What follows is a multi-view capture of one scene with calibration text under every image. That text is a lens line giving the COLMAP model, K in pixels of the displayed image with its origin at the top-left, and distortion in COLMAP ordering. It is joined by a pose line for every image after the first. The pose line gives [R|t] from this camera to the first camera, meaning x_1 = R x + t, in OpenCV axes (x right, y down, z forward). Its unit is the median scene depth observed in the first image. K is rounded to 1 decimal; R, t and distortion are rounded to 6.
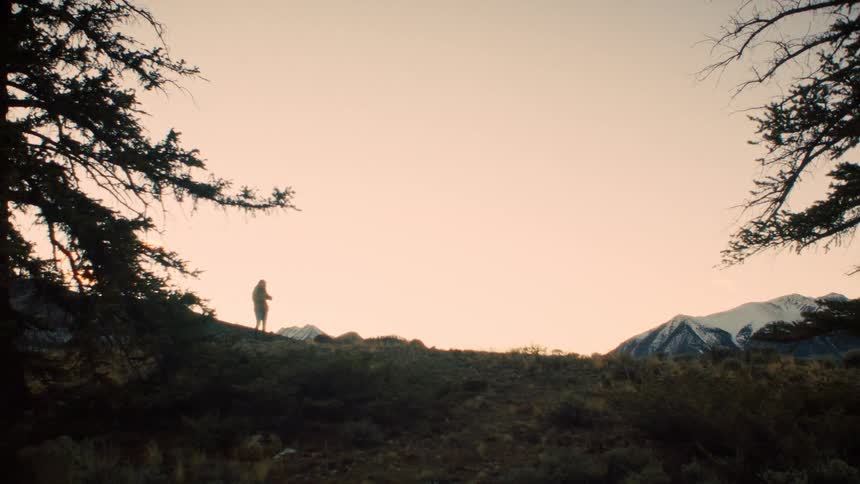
lens RADIAL K [[879.2, 0, 432.2], [0, 879.2, 244.0], [0, 0, 1]] dist [-0.078239, 0.000000]
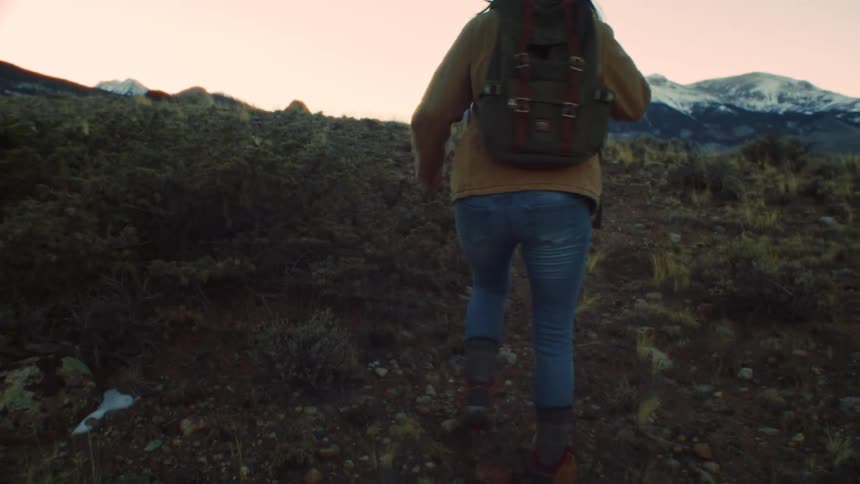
lens RADIAL K [[879.2, 0, 431.5], [0, 879.2, 241.1], [0, 0, 1]] dist [-0.078239, 0.000000]
pose [[0.980934, 0.012654, 0.193929, -0.099175], [-0.063127, 0.964514, 0.256375, 0.063905], [-0.183803, -0.263729, 0.946923, 0.611109]]
